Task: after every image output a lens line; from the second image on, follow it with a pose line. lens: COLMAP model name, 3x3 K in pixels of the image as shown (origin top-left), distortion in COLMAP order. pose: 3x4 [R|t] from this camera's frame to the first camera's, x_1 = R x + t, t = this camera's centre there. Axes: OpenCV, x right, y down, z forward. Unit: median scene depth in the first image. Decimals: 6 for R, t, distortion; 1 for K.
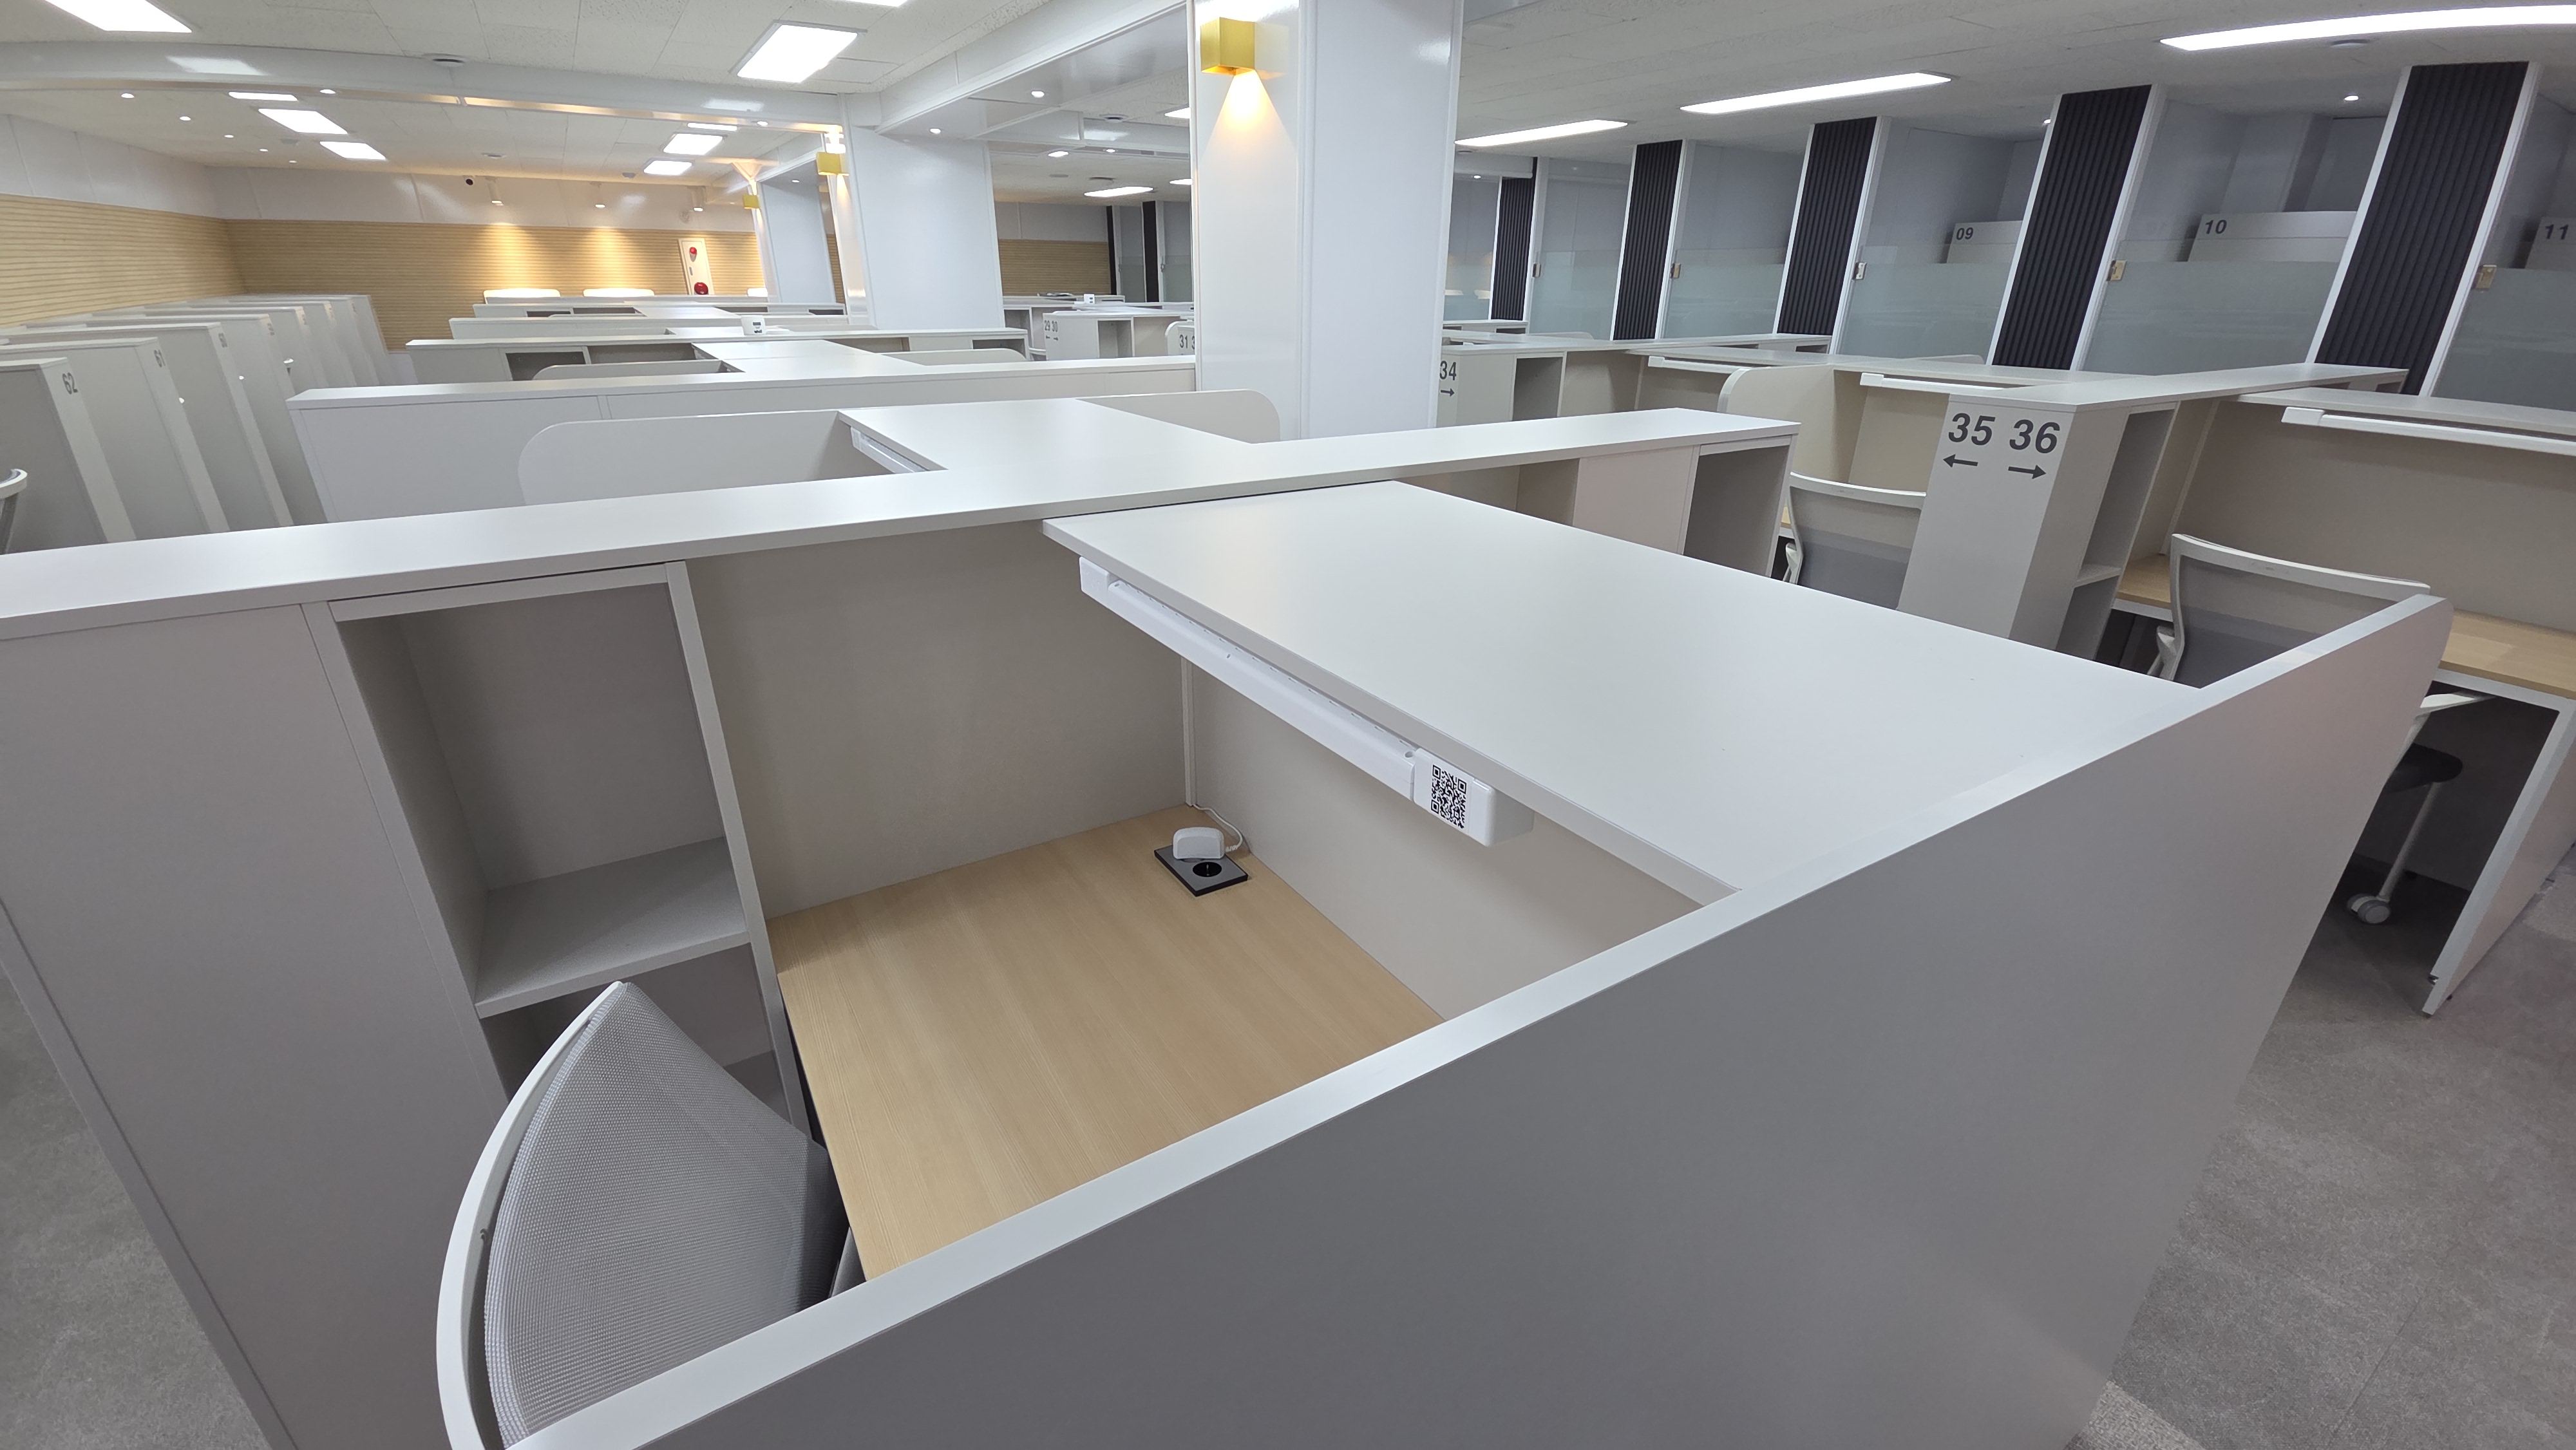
lens RADIAL K [[1051.3, 0, 1285.6], [0, 1051.3, 718.8], [0, 0, 1]] dist [0.009367, -0.007022]
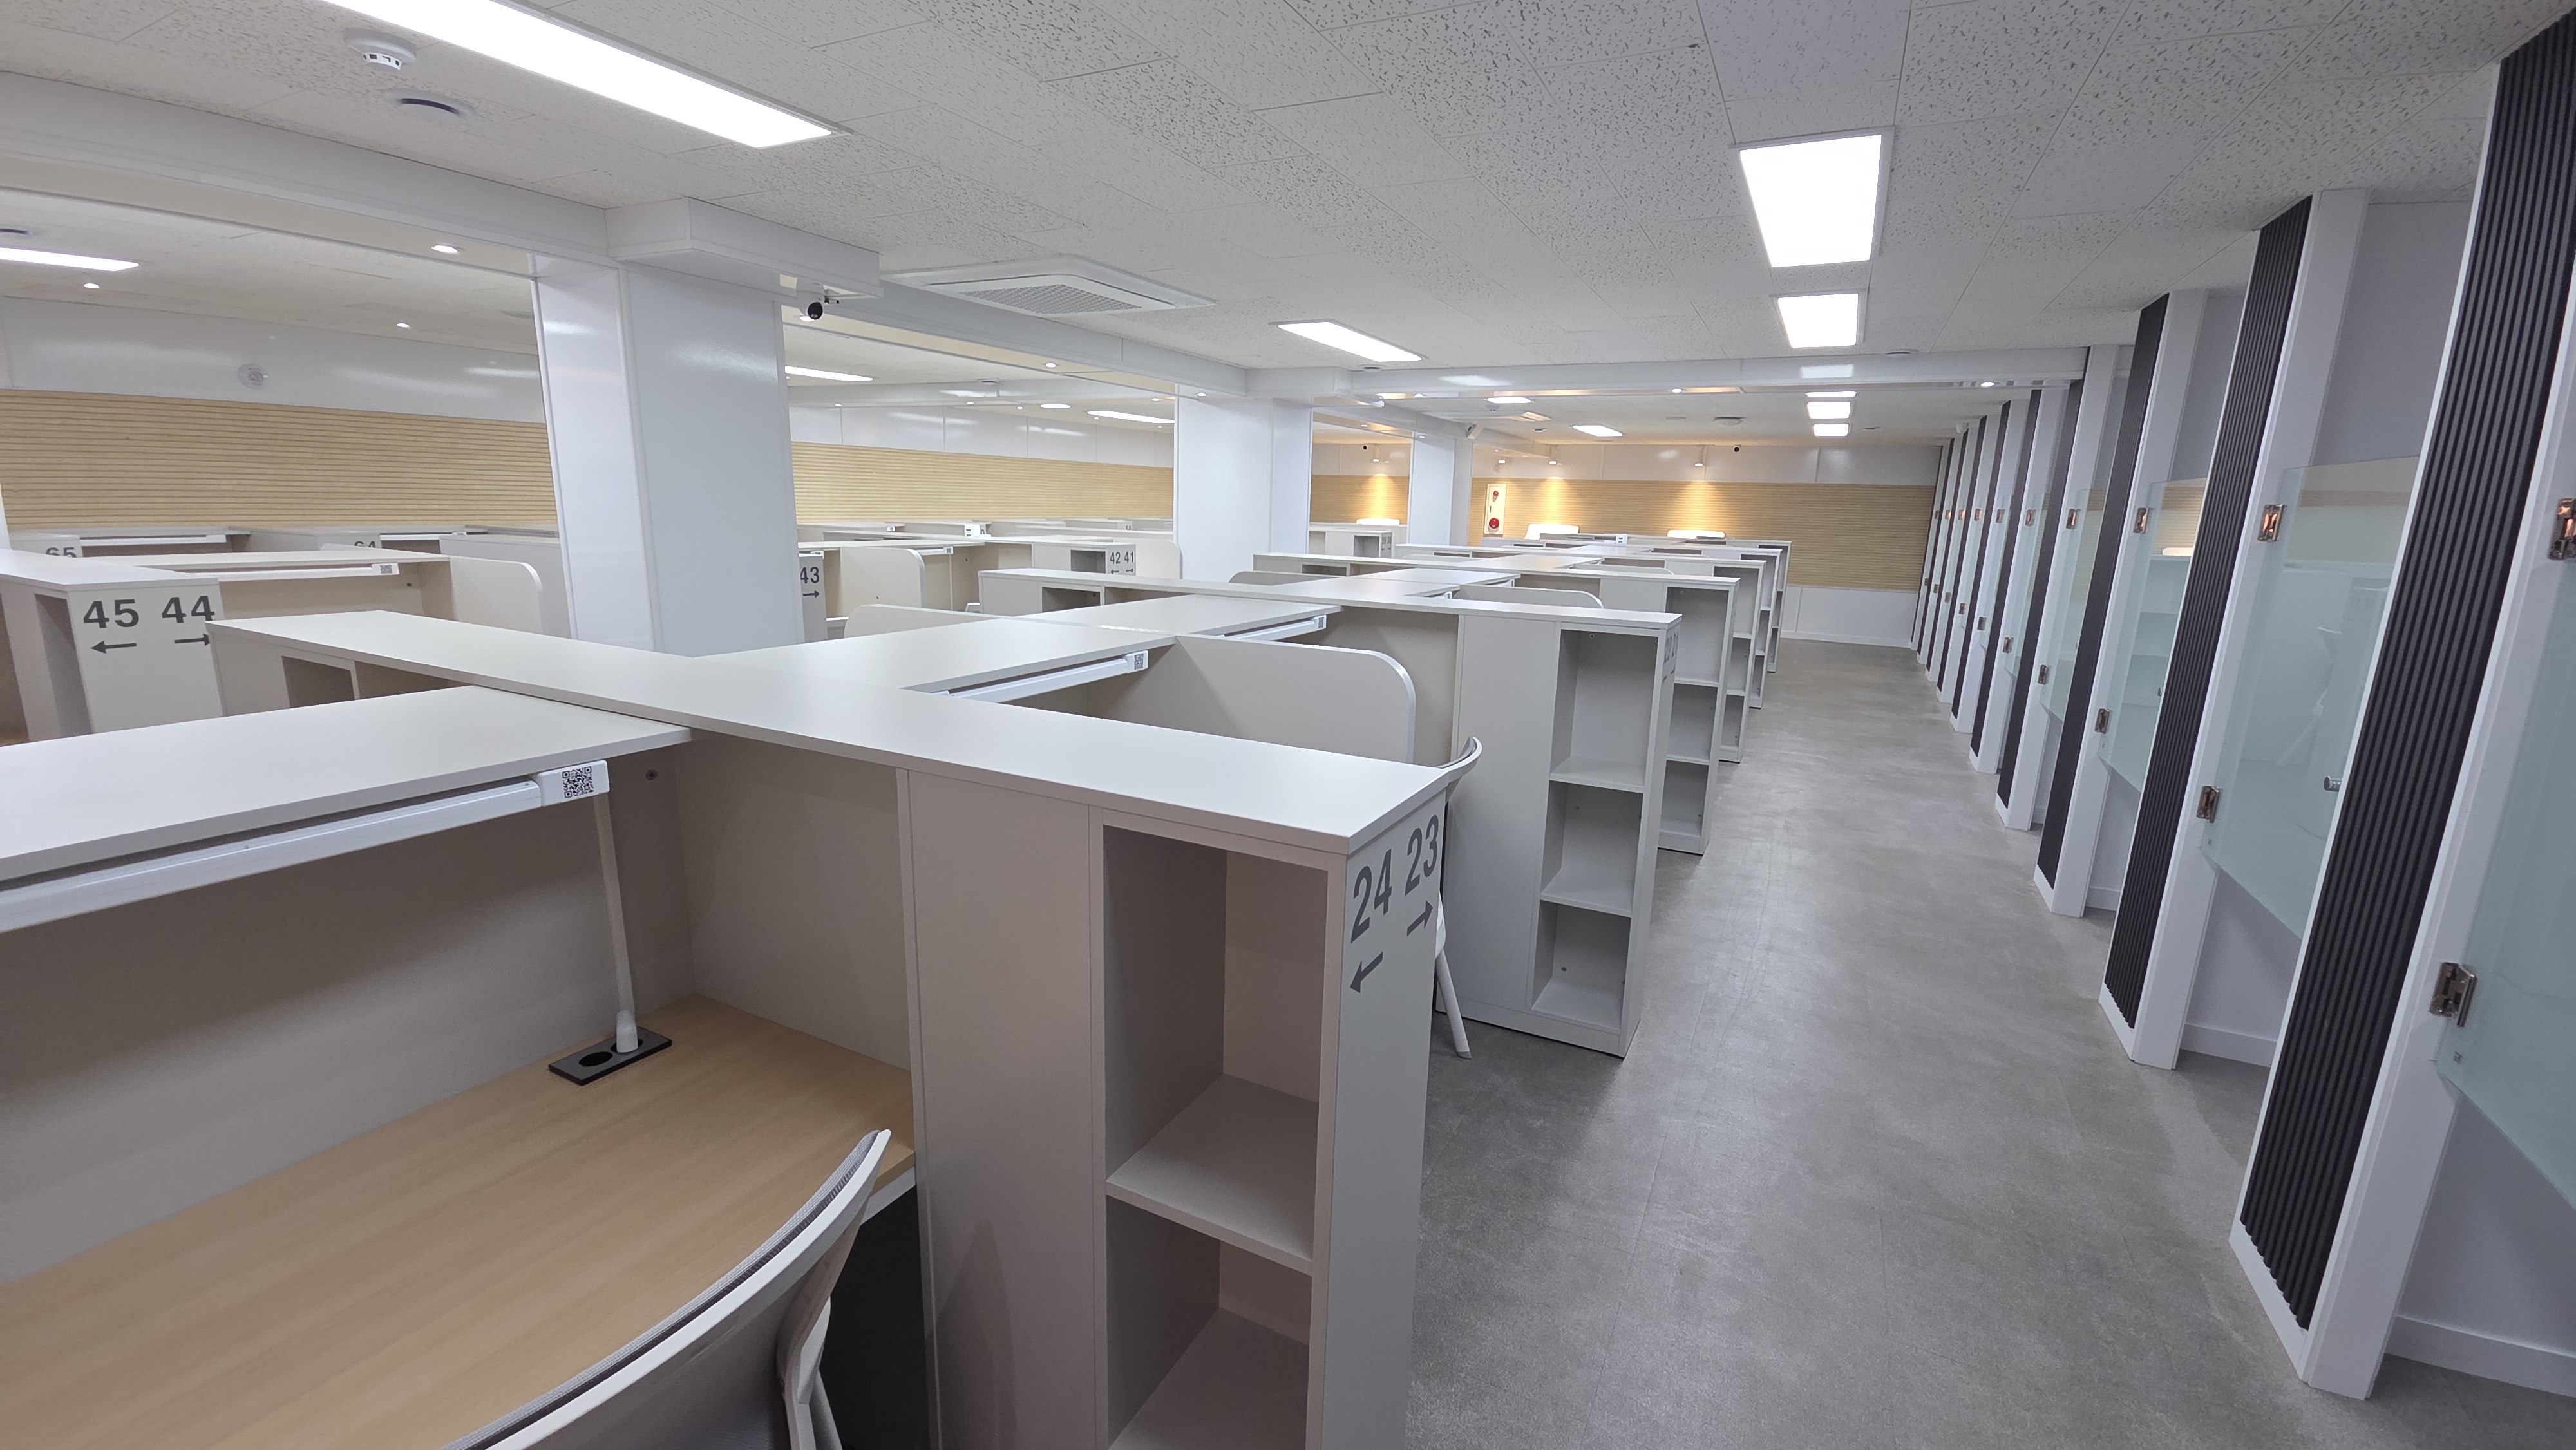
lens RADIAL K [[1051.3, 0, 1281.3], [0, 1051.3, 723.2], [0, 0, 1]] dist [0.009367, -0.007022]
pose [[0.505982, 0.183180, -0.842868, 0.878672], [-0.355434, 0.934645, -0.010245, -0.221909], [0.785906, 0.304768, 0.538022, 0.538455]]
